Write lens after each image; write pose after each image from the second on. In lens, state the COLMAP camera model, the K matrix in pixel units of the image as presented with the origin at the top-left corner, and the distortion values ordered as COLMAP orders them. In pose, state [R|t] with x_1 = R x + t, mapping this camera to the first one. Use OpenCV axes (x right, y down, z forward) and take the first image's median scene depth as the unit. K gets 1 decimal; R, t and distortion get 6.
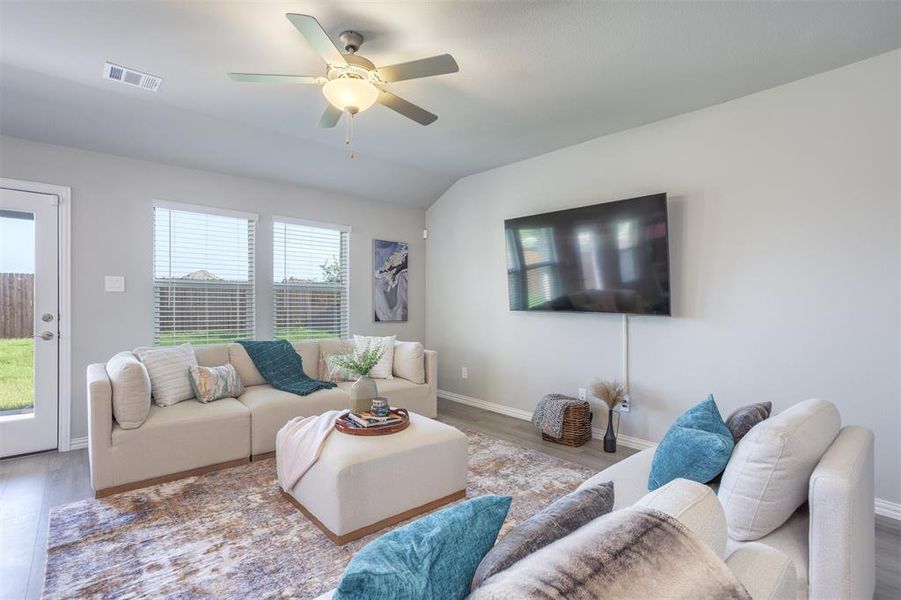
lens RADIAL K [[437.2, 0, 450.5], [0, 437.2, 300.0], [0, 0, 1]] dist [-0.036209, 0.000942]
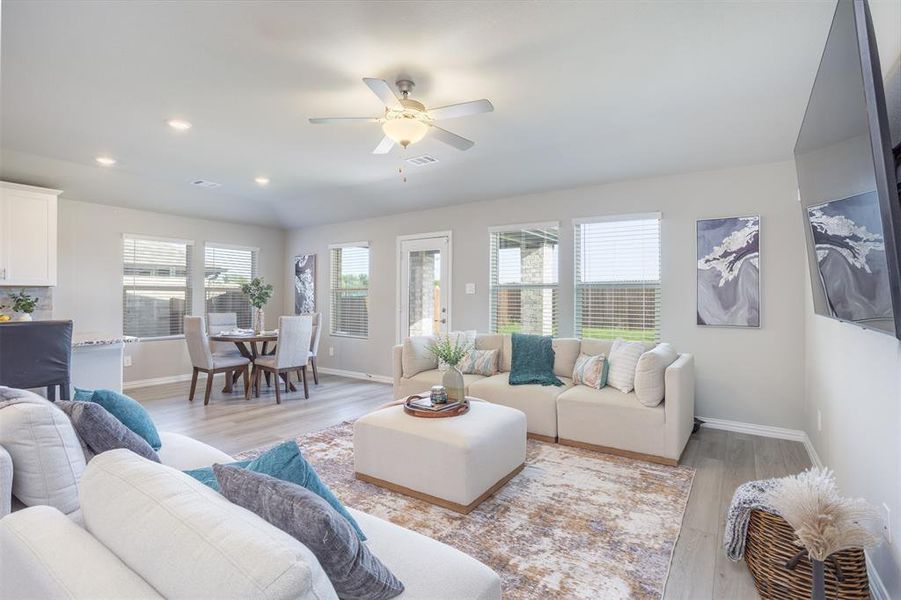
lens RADIAL K [[421.7, 0, 450.5], [0, 421.7, 300.0], [0, 0, 1]] dist [-0.019665, 0.000264]
pose [[0.259592, -0.004986, -0.965705, 0.435079], [0.002855, 0.999986, -0.004396, 0.006524], [0.965714, -0.001616, 0.259603, 0.373751]]
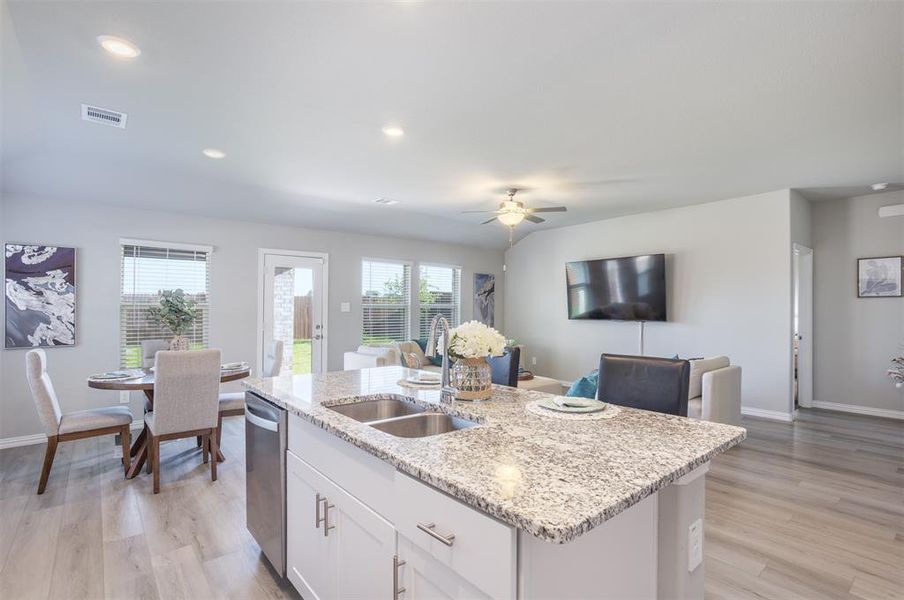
lens RADIAL K [[436.6, 0, 452.0], [0, 436.6, 300.0], [0, 0, 1]] dist [-0.036390, 0.000323]
pose [[0.999649, -0.012637, -0.023270, -0.217822], [0.012177, 0.999730, -0.019782, -0.017553], [0.023514, 0.019492, 0.999533, -0.516125]]
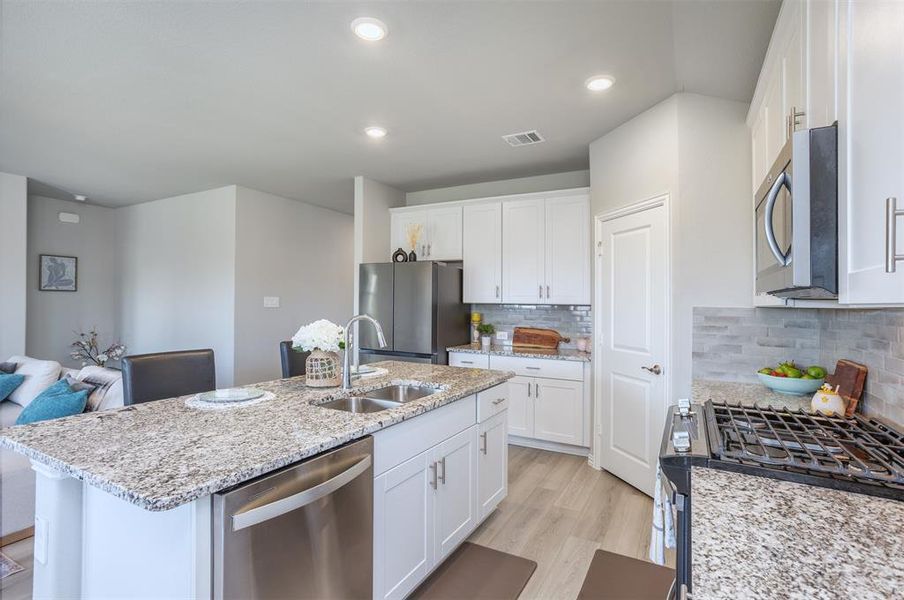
lens RADIAL K [[431.4, 0, 452.0], [0, 431.4, 300.0], [0, 0, 1]] dist [-0.005187, -0.000242]
pose [[-0.356714, -0.011222, 0.934146, -0.660732], [-0.015356, 0.999863, 0.006148, -0.029456], [-0.934088, -0.012152, -0.356837, -0.101285]]
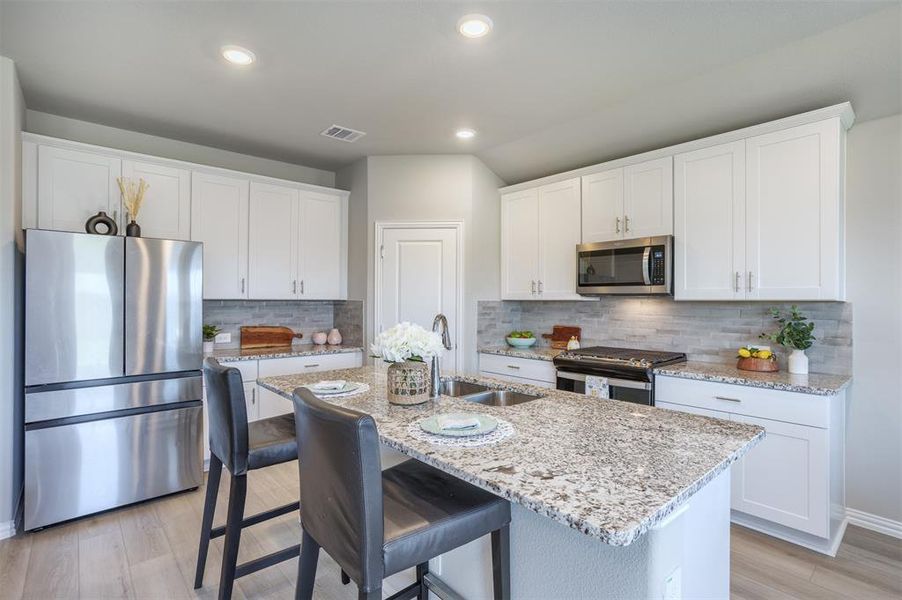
lens RADIAL K [[437.7, 0, 451.0], [0, 437.7, 300.0], [0, 0, 1]] dist [-0.036209, 0.000942]
pose [[-0.999807, -0.016537, -0.010593, -0.235911], [-0.016558, 0.999861, 0.001898, -0.024597], [0.010561, 0.002073, -0.999942, 0.231051]]
